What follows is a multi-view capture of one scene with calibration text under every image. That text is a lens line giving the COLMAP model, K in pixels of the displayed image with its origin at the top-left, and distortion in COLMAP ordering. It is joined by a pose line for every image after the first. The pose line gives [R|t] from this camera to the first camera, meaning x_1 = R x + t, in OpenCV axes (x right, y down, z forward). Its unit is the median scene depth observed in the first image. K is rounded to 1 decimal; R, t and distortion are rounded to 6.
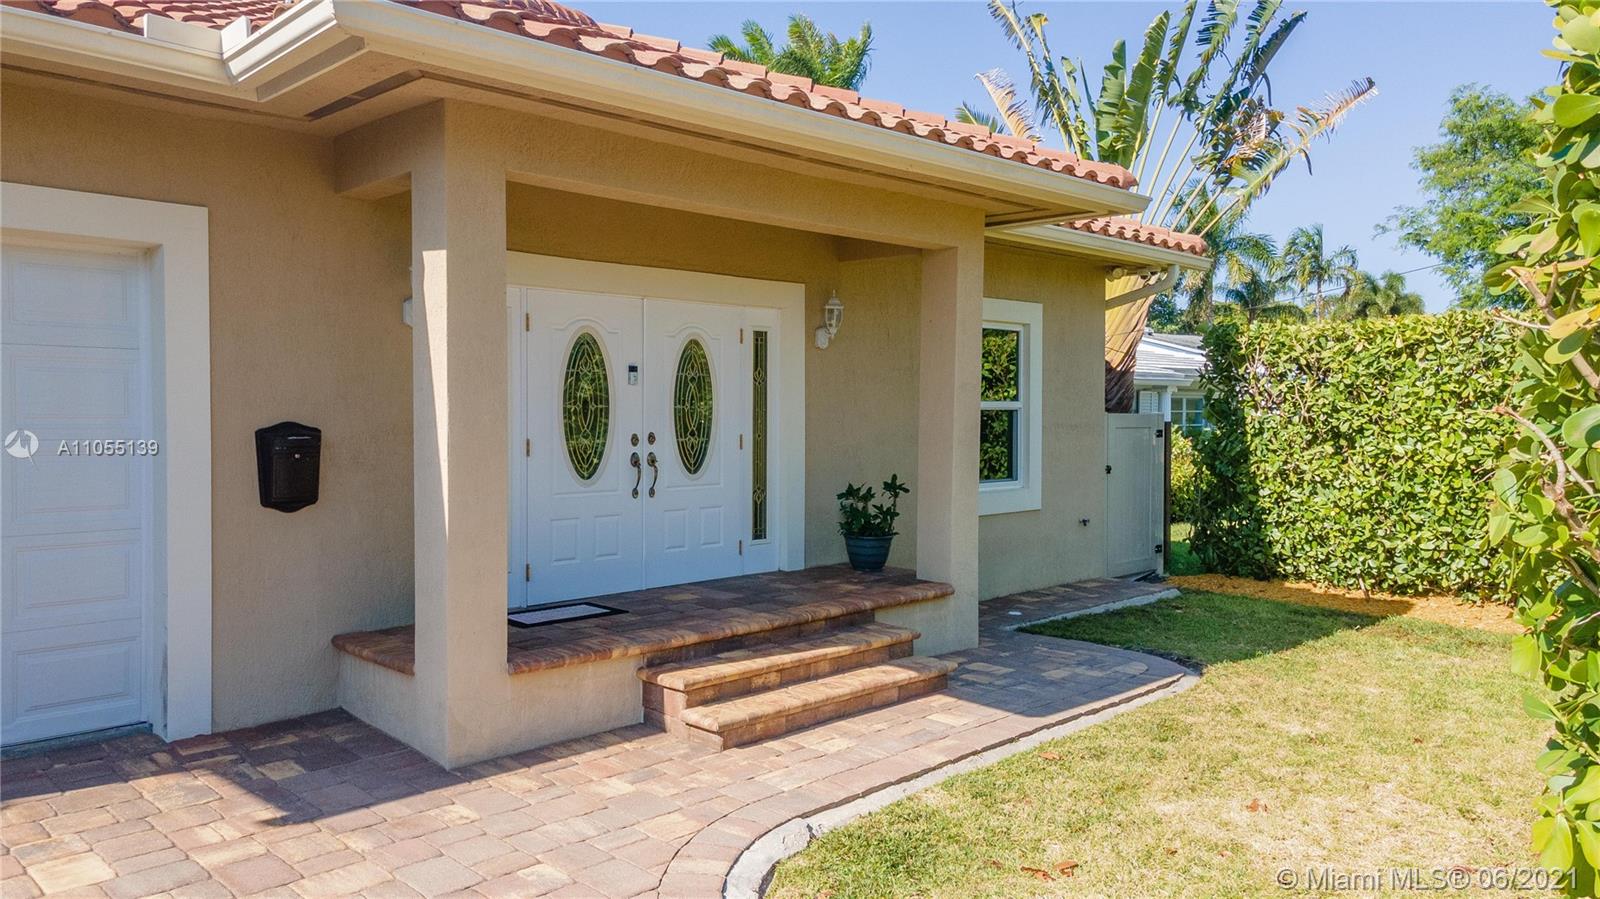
lens RADIAL K [[1165.6, 0, 800.0], [0, 1165.6, 449.5], [0, 0, 1]] dist [0.029090, 0.001163]
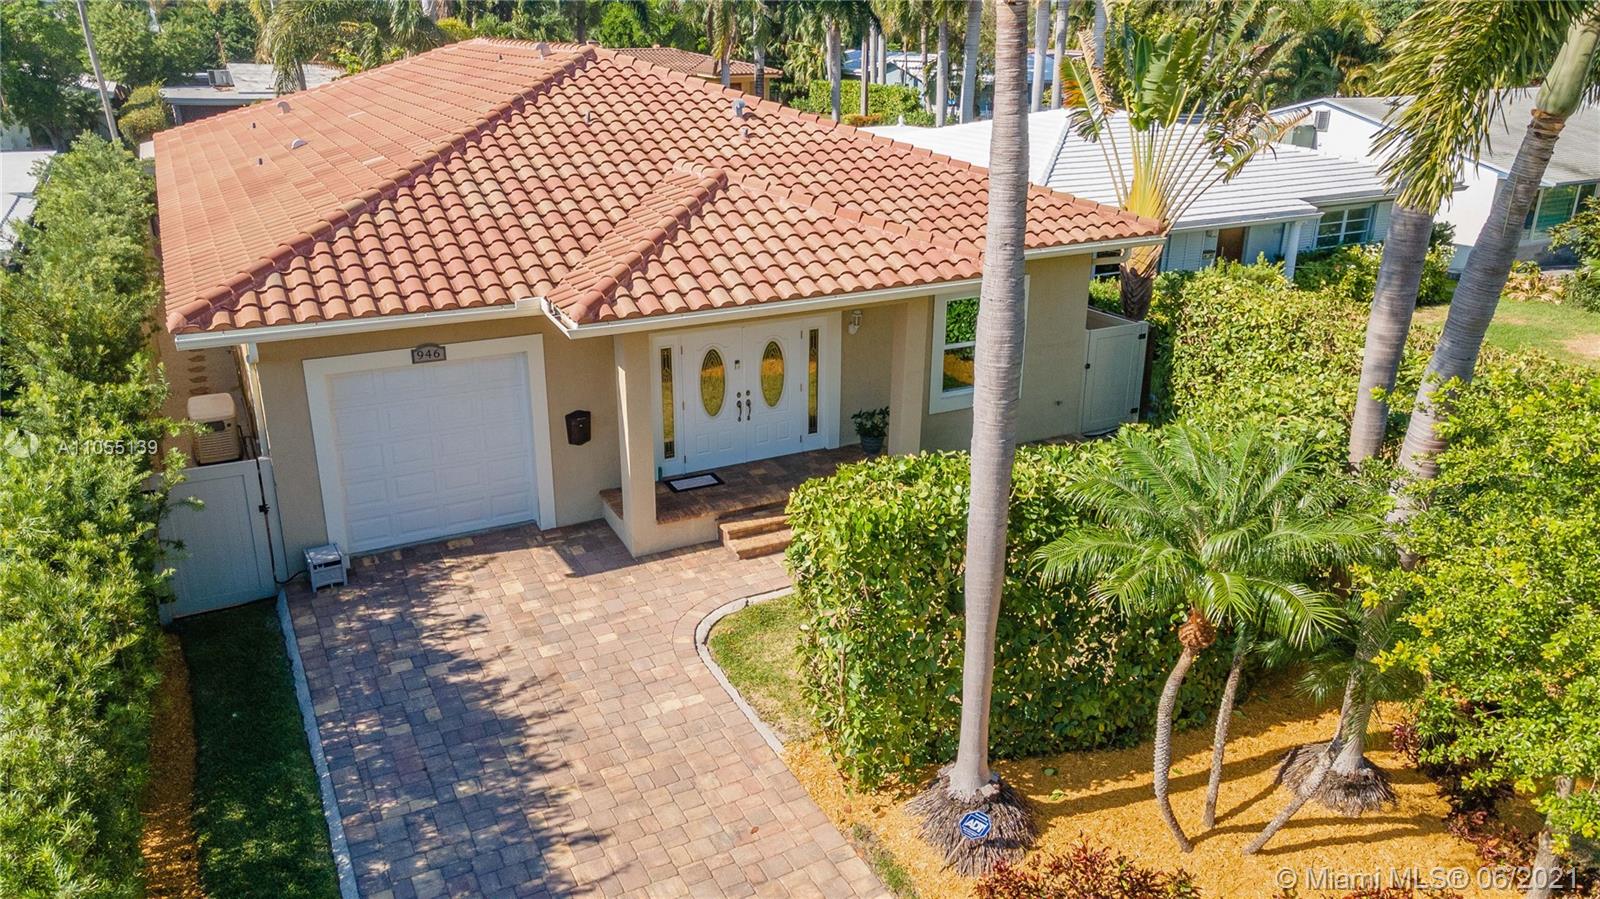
lens RADIAL K [[1165.6, 0, 800.0], [0, 1165.6, 449.5], [0, 0, 1]] dist [0.029090, 0.001163]
pose [[0.950580, 0.109268, -0.290617, 0.726404], [-0.011878, 0.948138, 0.317636, -0.729424], [0.310252, -0.298487, 0.902579, -1.087491]]
